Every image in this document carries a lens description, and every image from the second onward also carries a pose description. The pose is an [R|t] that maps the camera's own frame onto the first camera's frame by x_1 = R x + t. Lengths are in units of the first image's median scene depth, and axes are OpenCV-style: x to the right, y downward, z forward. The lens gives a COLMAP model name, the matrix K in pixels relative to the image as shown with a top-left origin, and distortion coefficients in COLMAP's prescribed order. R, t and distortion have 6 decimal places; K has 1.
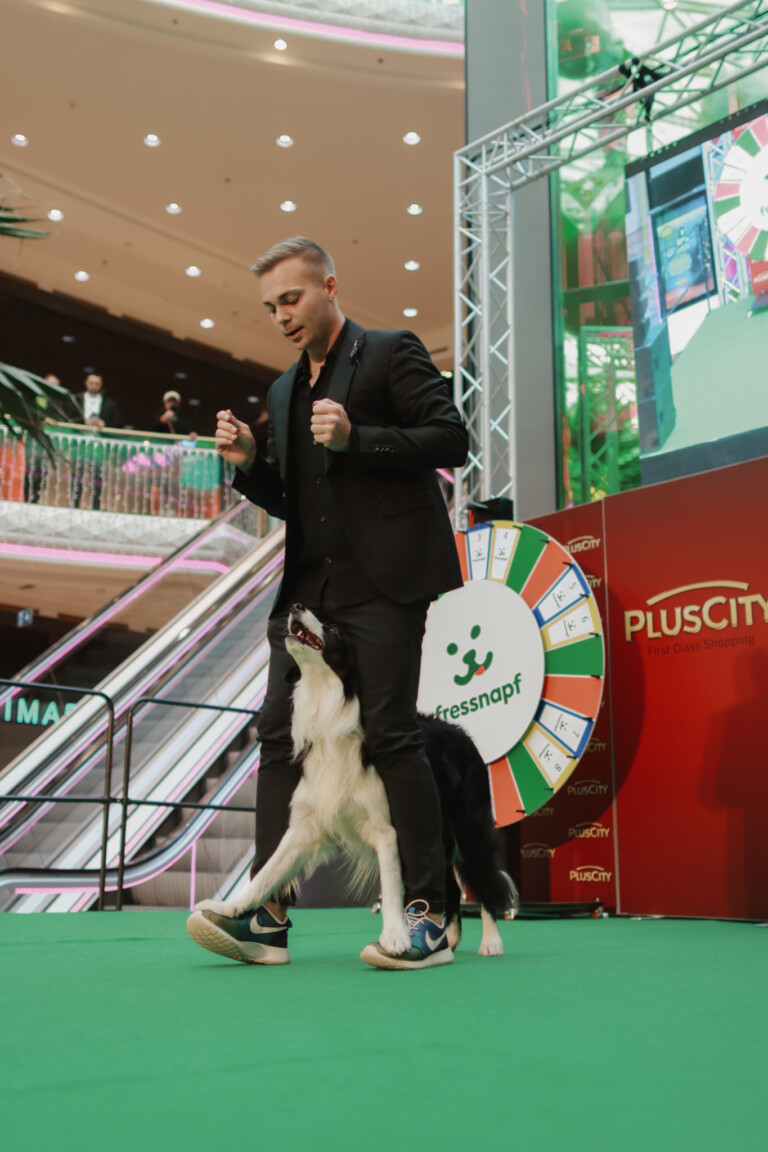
lens RADIAL K [[1261.1, 0, 384.0], [0, 1261.1, 576.0], [0, 0, 1]] dist [-0.013654, 0.009407]
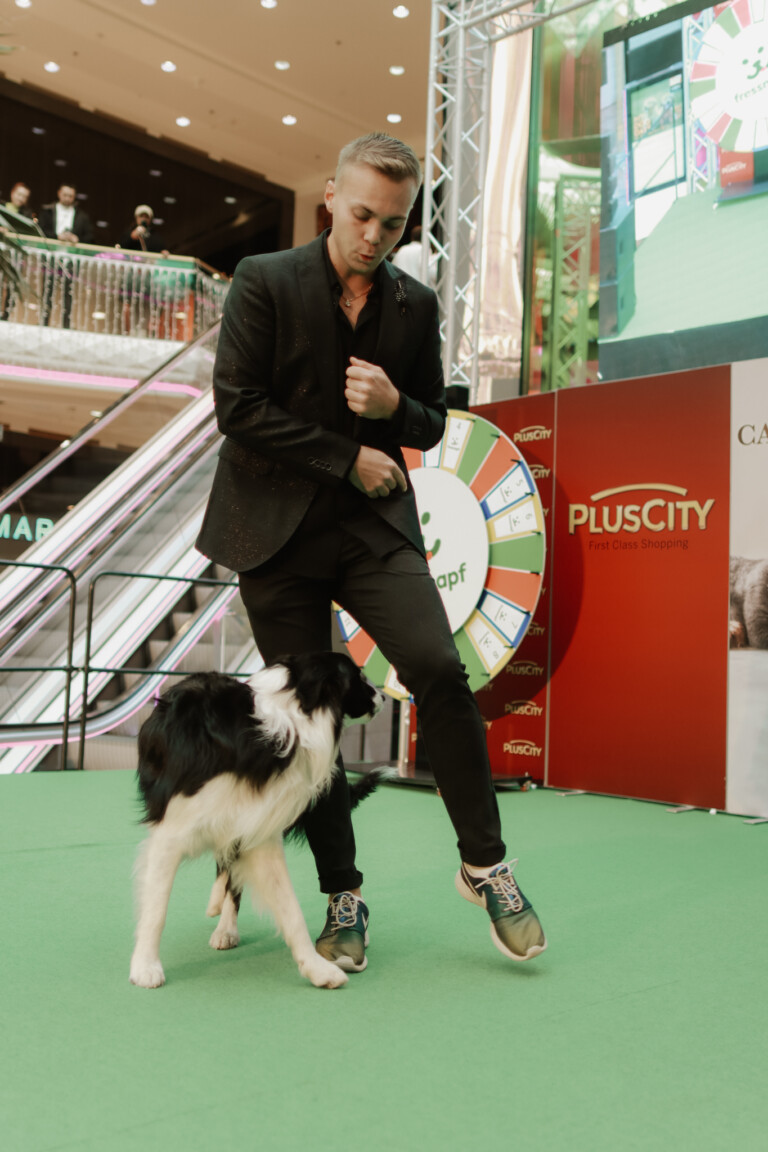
lens RADIAL K [[1259.7, 0, 384.0], [0, 1259.7, 576.0], [0, 0, 1]] dist [-0.010522, 0.006503]
pose [[0.999184, 0.034471, 0.021068, 0.016004], [-0.037466, 0.985746, 0.164014, -0.068904], [-0.015114, -0.164669, 0.986233, -0.027417]]
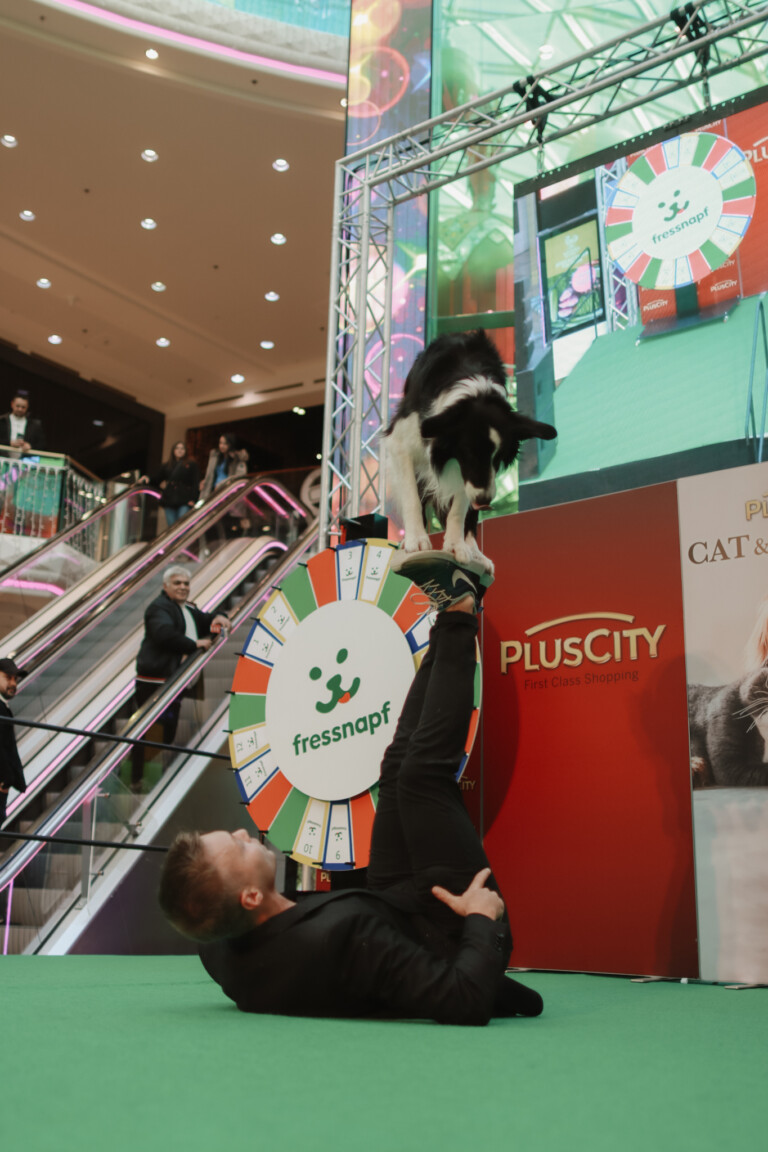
lens RADIAL K [[1261.1, 0, 384.0], [0, 1261.1, 576.0], [0, 0, 1]] dist [-0.013654, 0.009407]
pose [[0.990200, 0.054806, 0.128453, -0.016995], [-0.050016, 0.997938, -0.040221, 0.019074], [-0.130392, 0.033402, 0.990900, 0.067044]]
